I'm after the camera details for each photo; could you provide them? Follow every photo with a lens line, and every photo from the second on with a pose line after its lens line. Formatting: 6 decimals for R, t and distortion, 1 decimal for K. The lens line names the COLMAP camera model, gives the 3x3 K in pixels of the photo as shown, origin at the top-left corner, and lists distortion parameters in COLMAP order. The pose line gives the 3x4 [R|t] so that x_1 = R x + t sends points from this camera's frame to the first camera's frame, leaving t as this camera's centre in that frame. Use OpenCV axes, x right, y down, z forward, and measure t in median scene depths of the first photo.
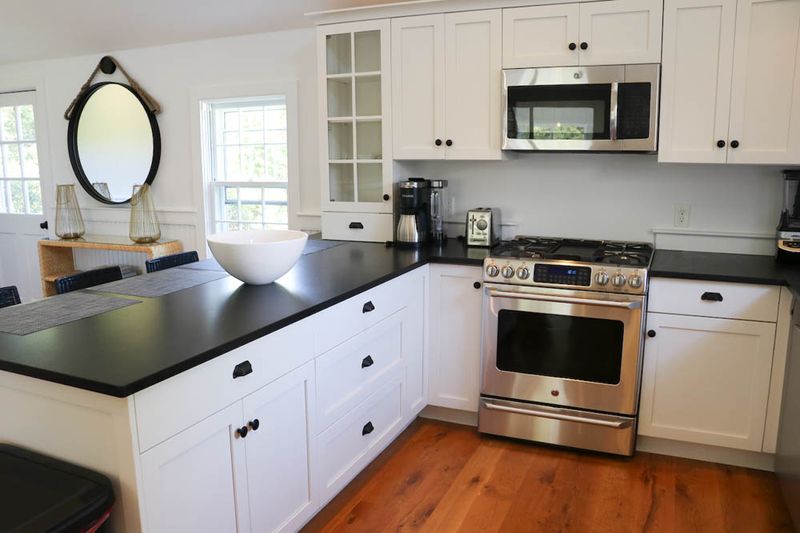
lens RADIAL K [[658.2, 0, 397.5], [0, 658.2, 260.8], [0, 0, 1]] dist [-0.127311, 0.048831]
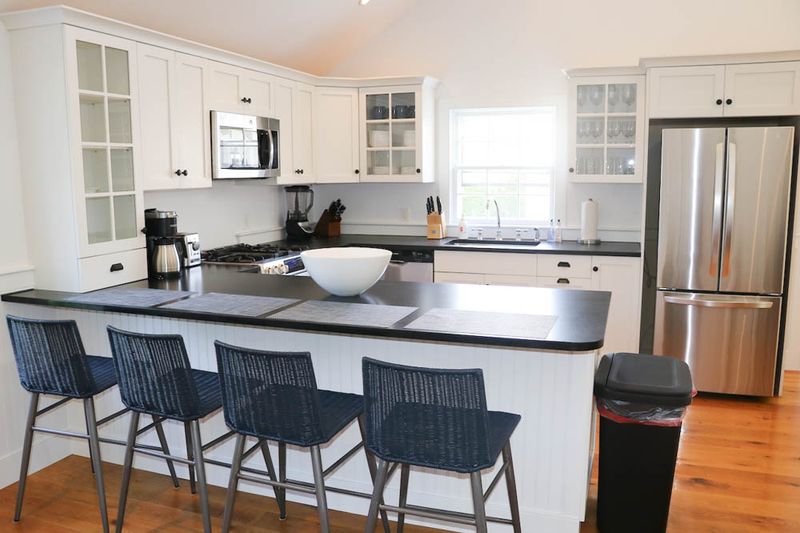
lens RADIAL K [[658.2, 0, 397.7], [0, 658.2, 271.7], [0, 0, 1]] dist [-0.127311, 0.048831]
pose [[-0.057870, -0.135705, 0.989058, -0.951038], [0.195365, 0.970023, 0.144524, -0.101371], [-0.979022, 0.201591, -0.029623, 0.684091]]
